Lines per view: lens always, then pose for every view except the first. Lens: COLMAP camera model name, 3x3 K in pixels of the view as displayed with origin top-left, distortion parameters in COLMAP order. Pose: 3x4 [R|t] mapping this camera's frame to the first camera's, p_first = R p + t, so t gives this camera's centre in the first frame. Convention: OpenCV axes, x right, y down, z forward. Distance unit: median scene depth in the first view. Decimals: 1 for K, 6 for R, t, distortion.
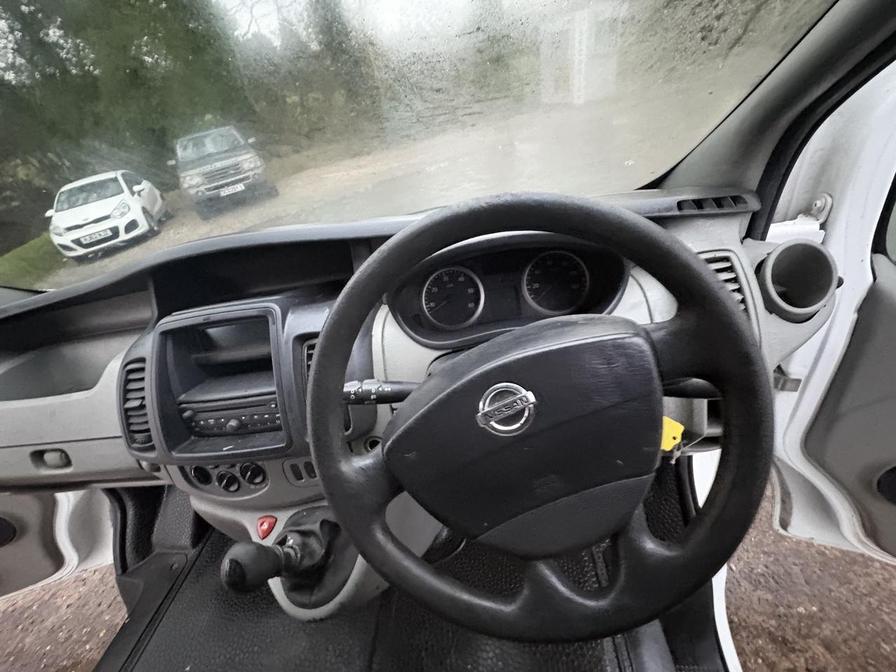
lens RADIAL K [[357.5, 0, 452.6], [0, 357.5, 338.6], [0, 0, 1]] dist [-0.004046, 0.001116]
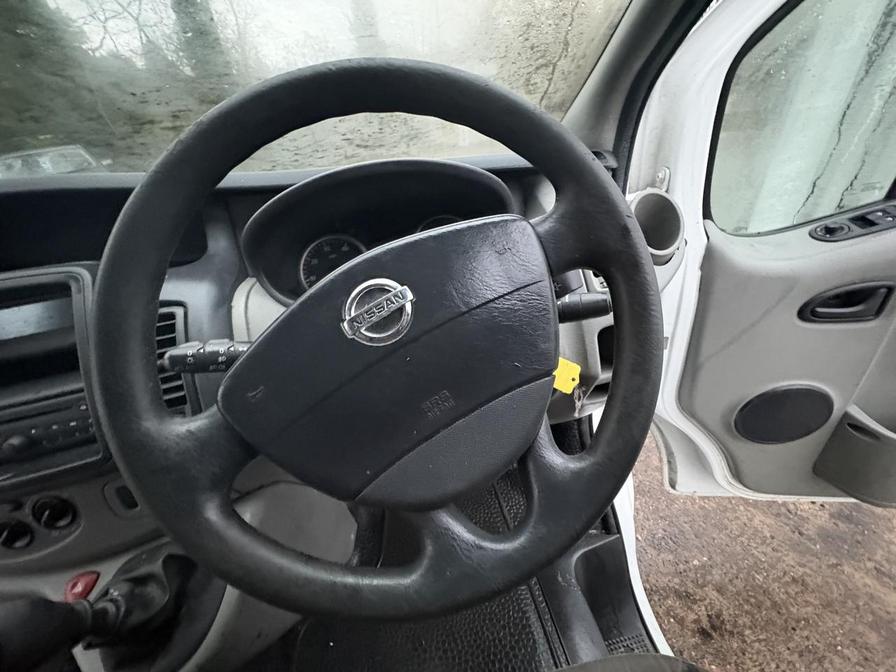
lens RADIAL K [[357.5, 0, 453.7], [0, 357.5, 335.7], [0, 0, 1]] dist [-0.004046, 0.001116]
pose [[0.965435, -0.071198, 0.250730, 0.050274], [0.093001, 0.992746, -0.076198, 0.152166], [-0.243486, 0.096882, 0.965054, 0.090654]]
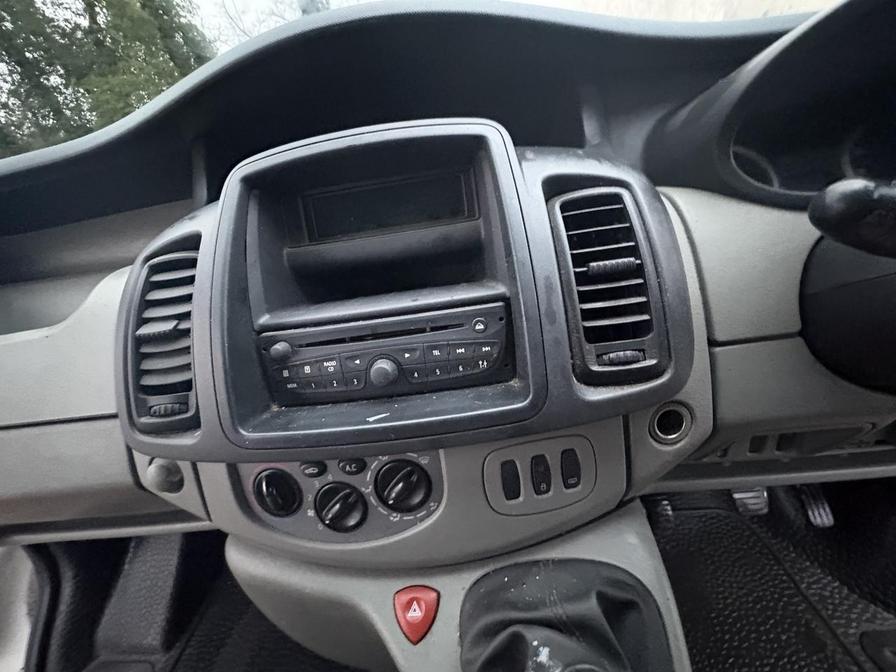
lens RADIAL K [[357.5, 0, 449.9], [0, 357.5, 336.9], [0, 0, 1]] dist [-0.004046, 0.001116]
pose [[0.997756, 0.023746, 0.062608, -0.517115], [-0.013680, 0.987574, -0.156560, 0.249981], [-0.065547, 0.155352, 0.985682, 0.491590]]
